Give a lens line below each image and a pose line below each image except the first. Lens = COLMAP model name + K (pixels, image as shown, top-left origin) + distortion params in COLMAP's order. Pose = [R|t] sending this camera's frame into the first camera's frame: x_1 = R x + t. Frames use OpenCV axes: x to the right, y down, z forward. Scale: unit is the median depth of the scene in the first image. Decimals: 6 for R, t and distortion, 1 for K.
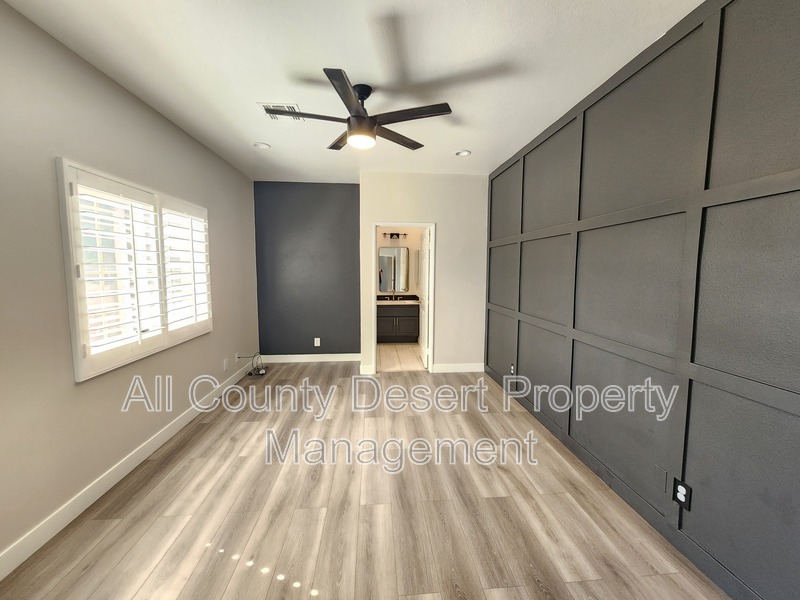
lens RADIAL K [[329.9, 0, 404.9], [0, 329.9, 295.7], [0, 0, 1]] dist [0.001995, 0.000116]
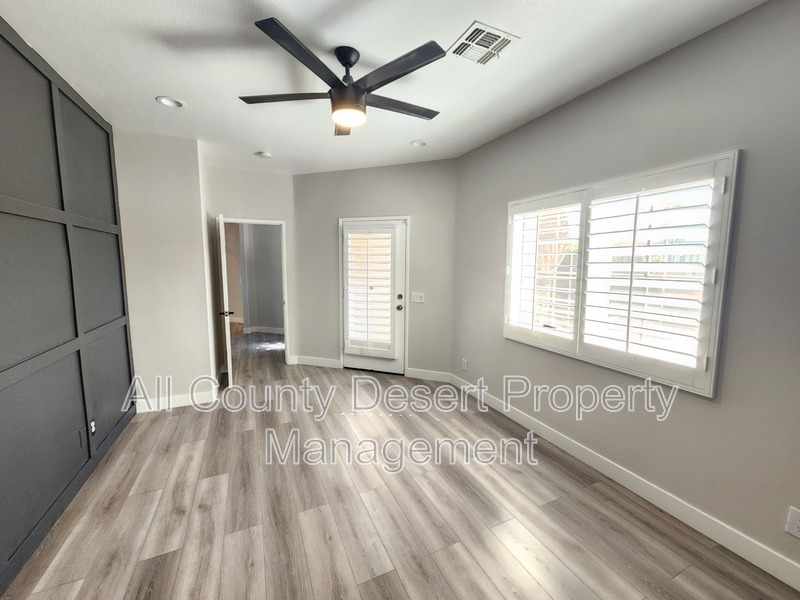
lens RADIAL K [[329.9, 0, 404.9], [0, 329.9, 295.7], [0, 0, 1]] dist [0.001995, 0.000116]
pose [[-0.940497, 0.028851, -0.338576, 0.030193], [-0.034270, 0.983256, 0.178980, -0.179641], [0.338070, 0.179933, -0.923760, 1.885448]]
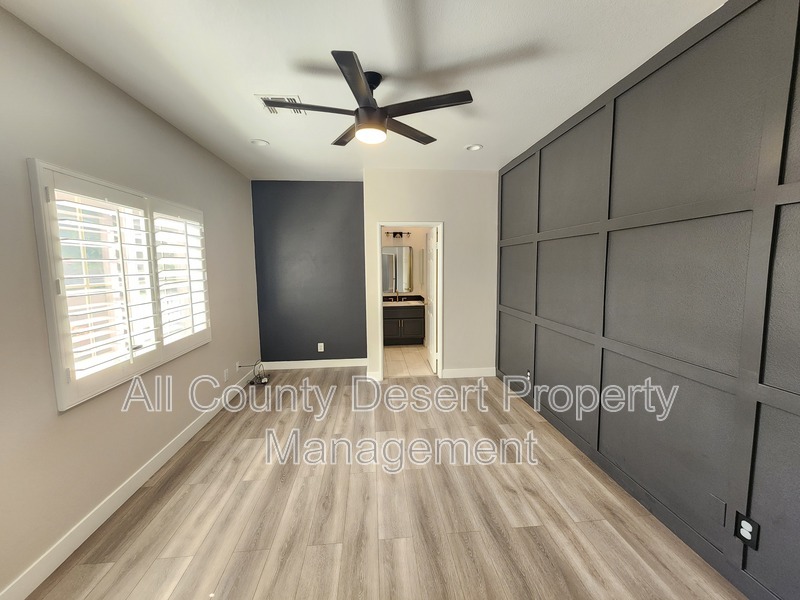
lens RADIAL K [[329.9, 0, 404.9], [0, 329.9, 295.7], [0, 0, 1]] dist [0.001995, 0.000116]
pose [[0.999864, -0.016268, 0.002826, -0.047613], [0.016237, 0.999809, 0.010893, -0.036492], [-0.003003, -0.010845, 0.999937, 0.087525]]
